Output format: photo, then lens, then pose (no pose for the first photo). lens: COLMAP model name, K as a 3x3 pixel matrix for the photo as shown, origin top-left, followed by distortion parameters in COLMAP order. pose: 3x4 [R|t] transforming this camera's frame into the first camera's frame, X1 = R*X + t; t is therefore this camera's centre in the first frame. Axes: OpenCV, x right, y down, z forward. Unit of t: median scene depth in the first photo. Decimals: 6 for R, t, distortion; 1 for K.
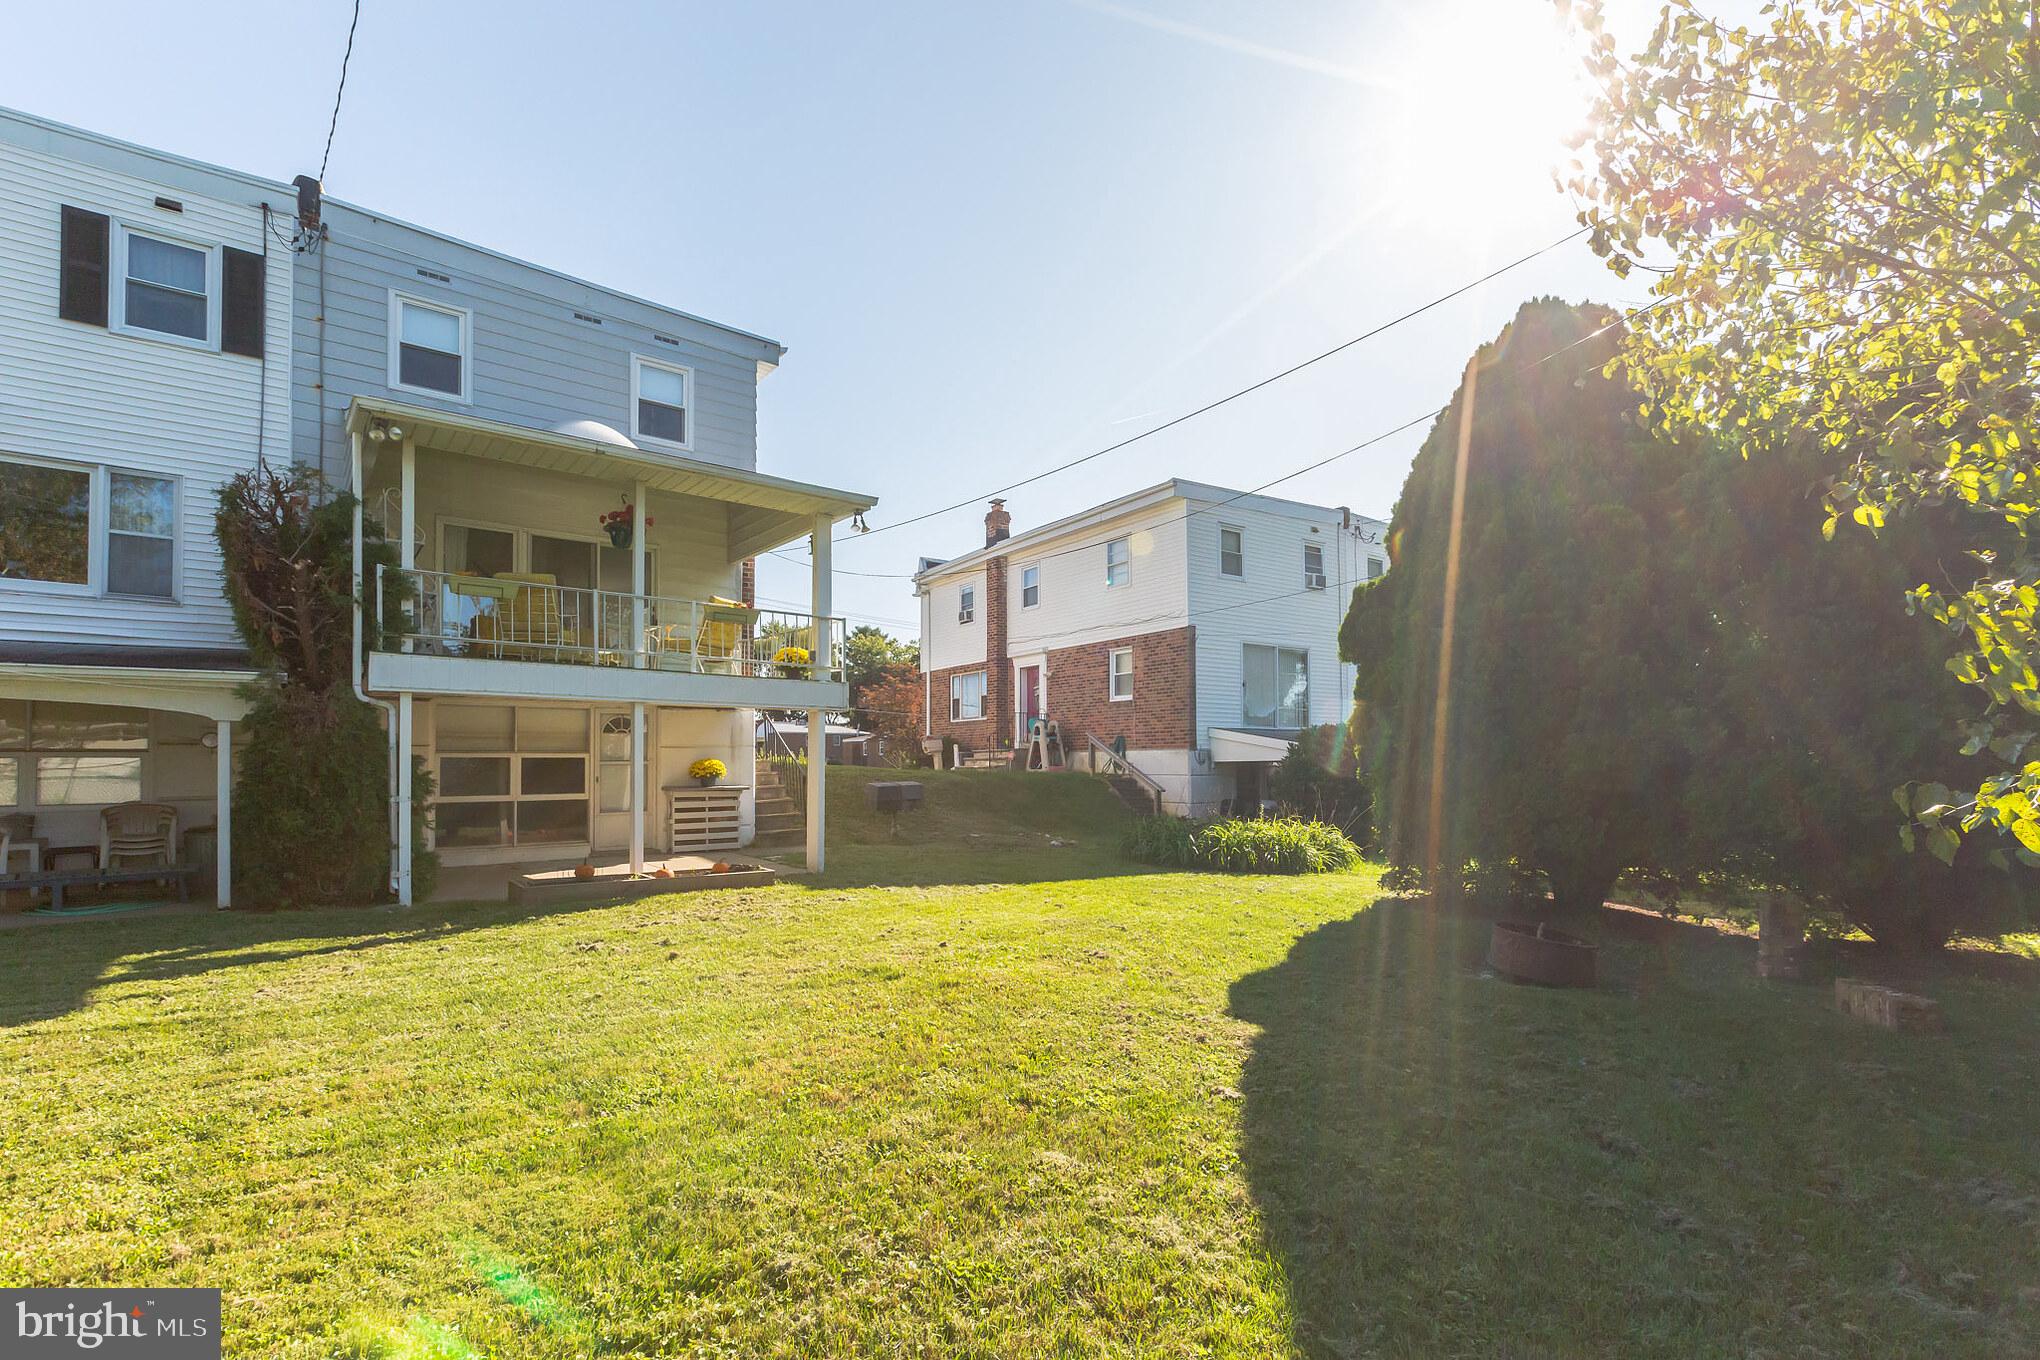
lens RADIAL K [[924.6, 0, 1015.9], [0, 924.6, 736.5], [0, 0, 1]] dist [0.000184, -0.000431]
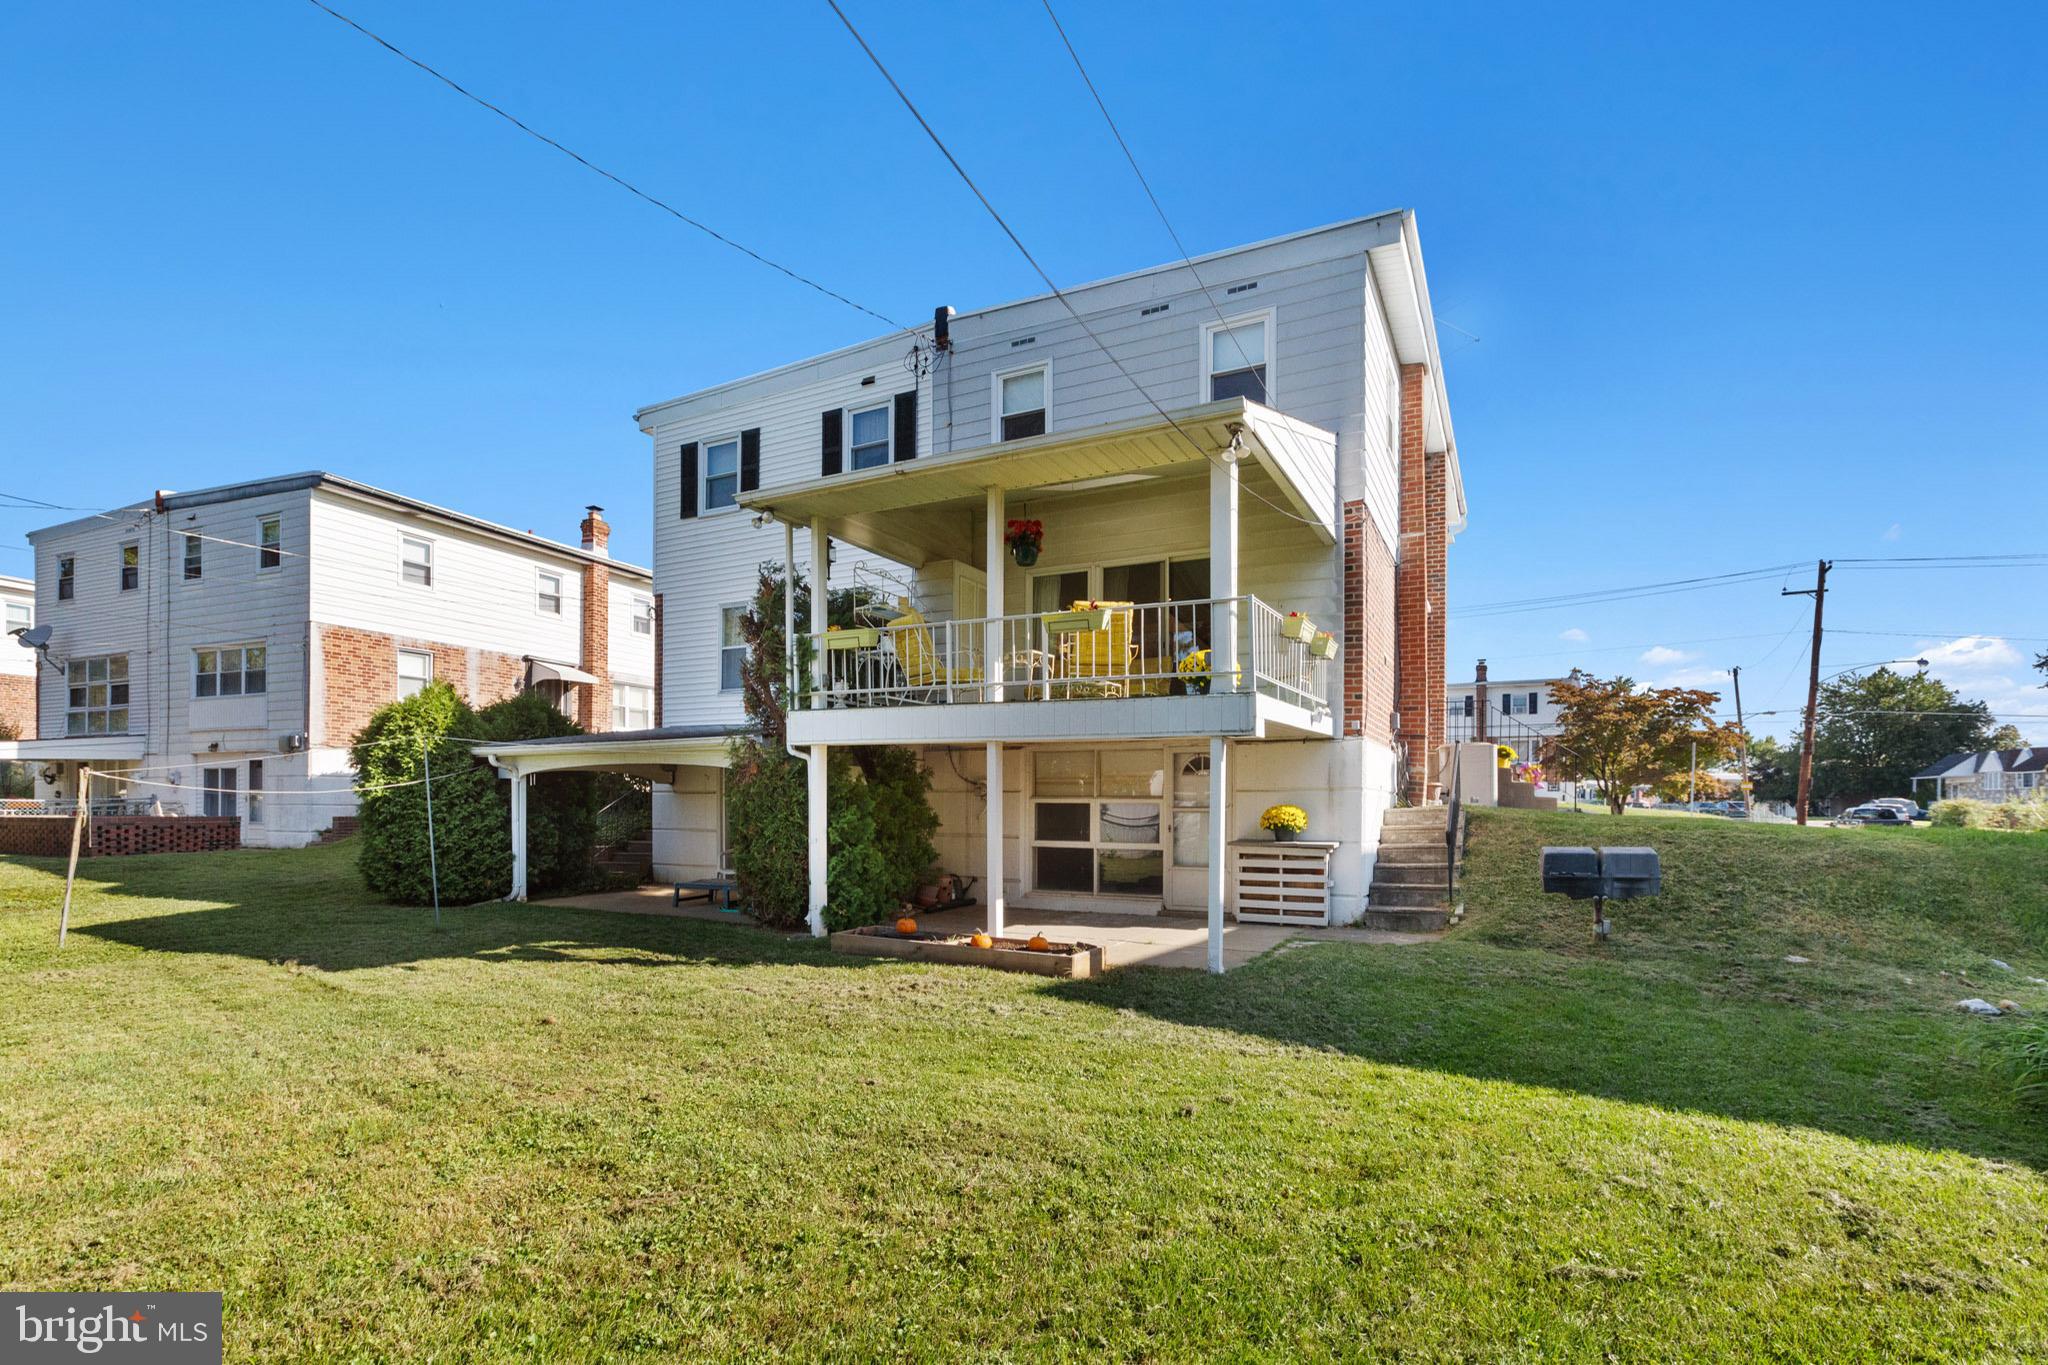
lens RADIAL K [[952.7, 0, 1043.0], [0, 952.7, 794.3], [0, 0, 1]] dist [0.001213, 0.000096]
pose [[0.410042, -0.002931, -0.912062, 0.341463], [0.018598, 0.999814, 0.005148, 0.007513], [0.911877, -0.019074, 0.410021, 0.537677]]
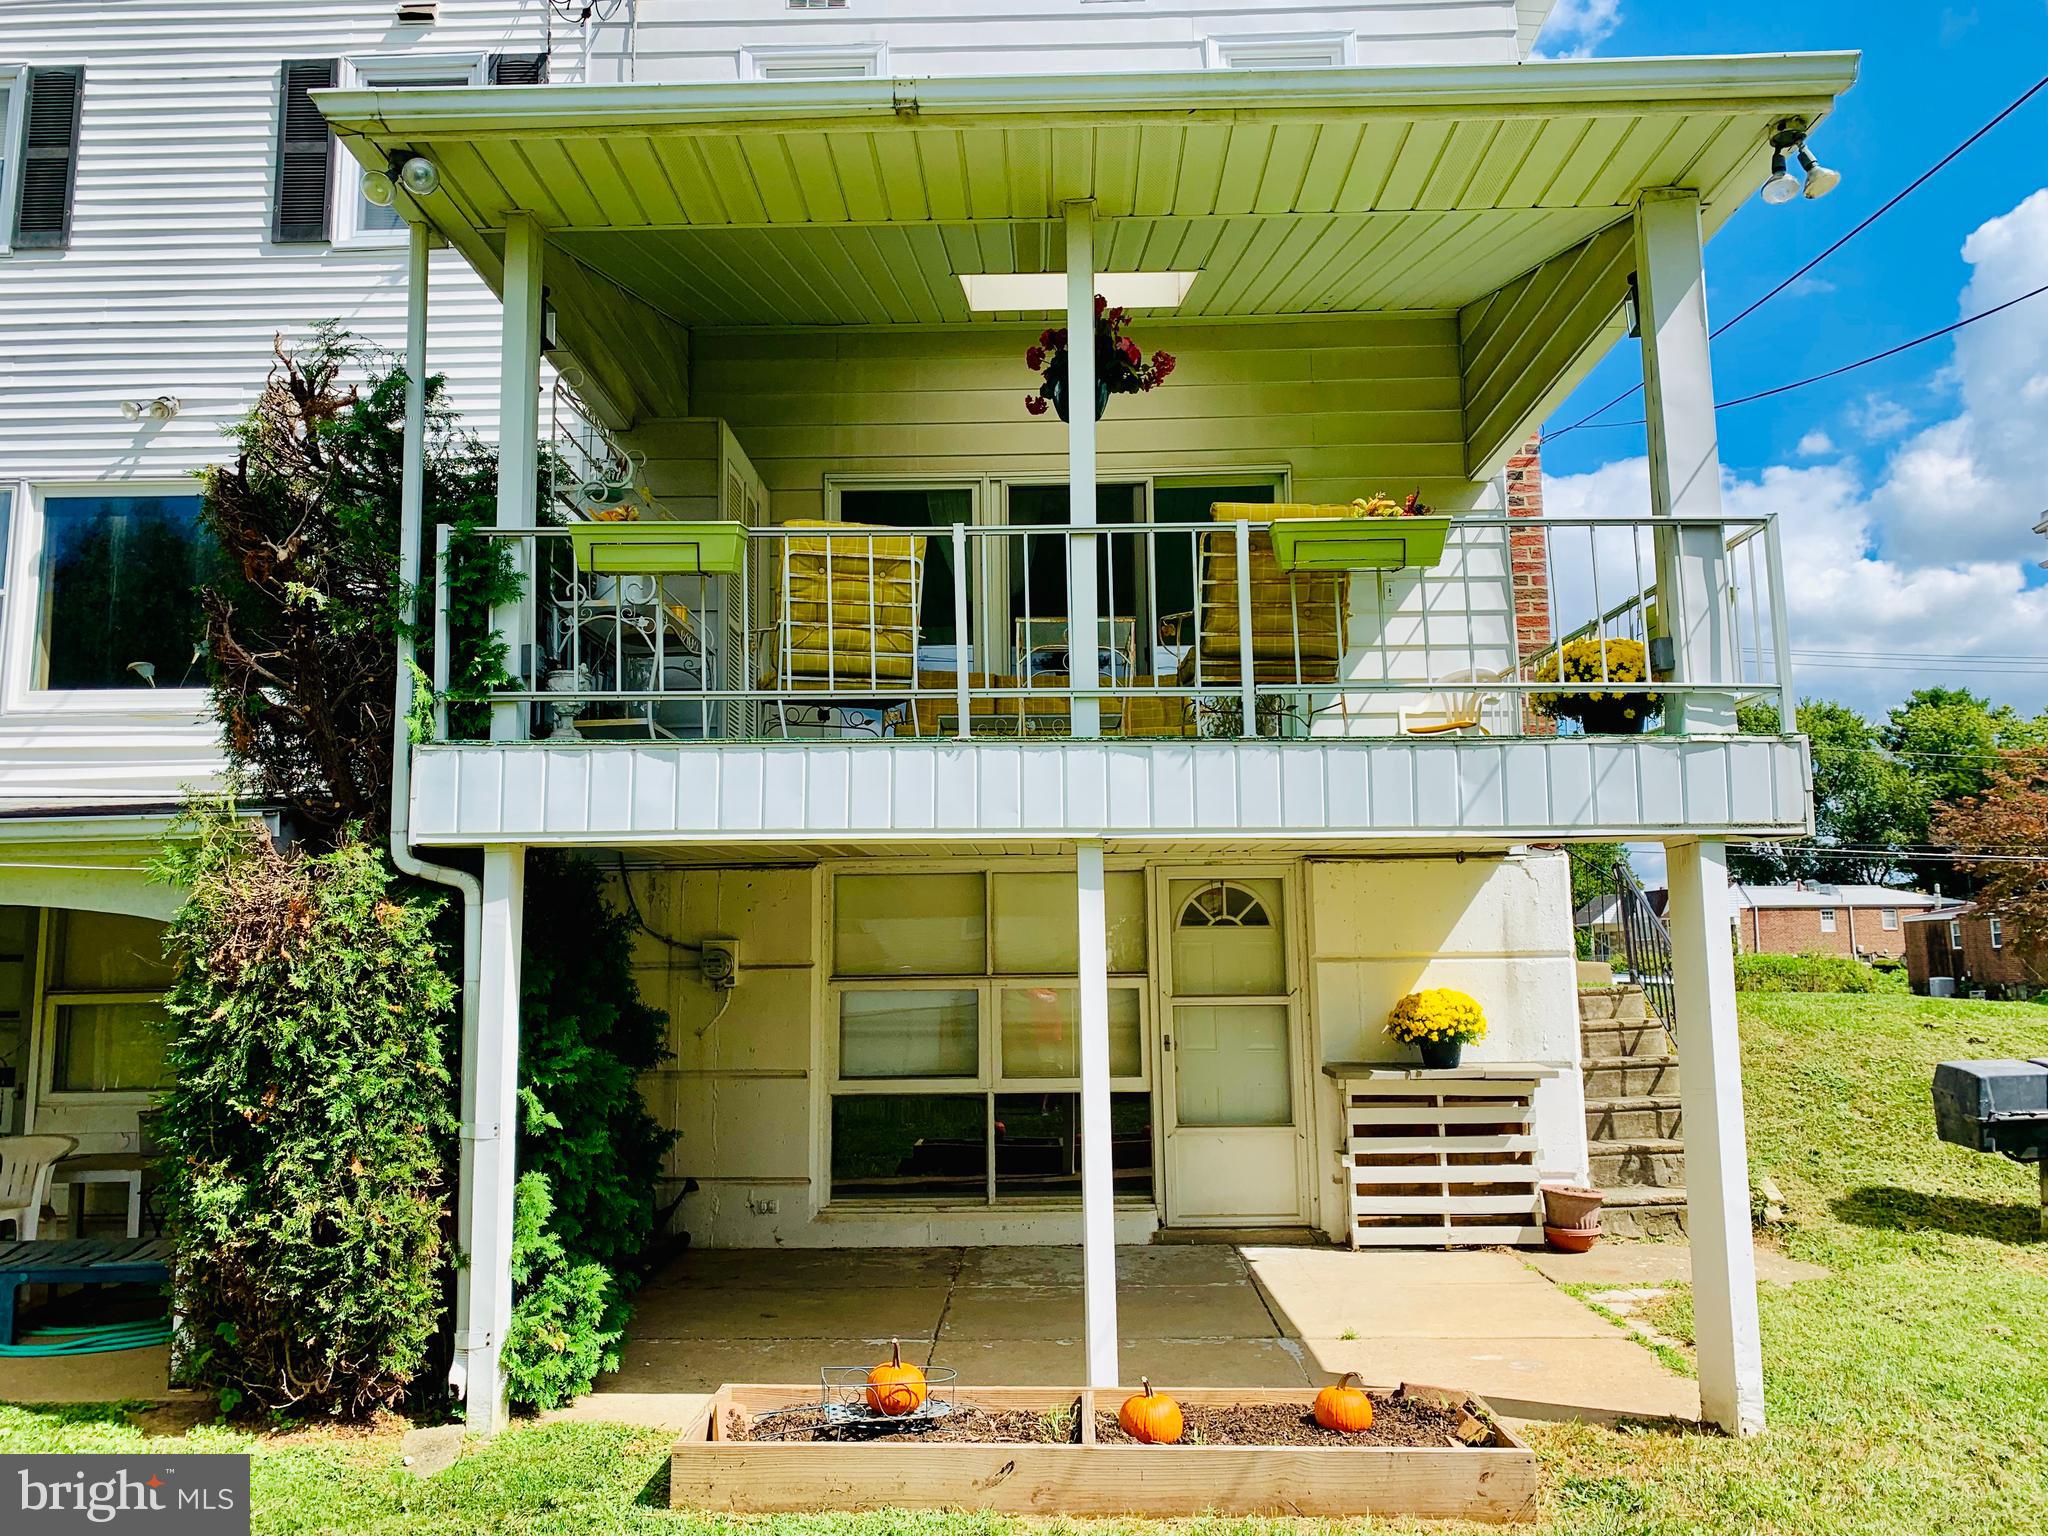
lens RADIAL K [[1543.6, 0, 1010.4], [0, 1543.6, 727.8], [0, 0, 1]] dist [0.011237, -0.003138]
pose [[0.758821, -0.104730, -0.642824, -0.057211], [0.025719, 0.991035, -0.131101, -0.003835], [0.650792, 0.082949, 0.754712, 0.449209]]
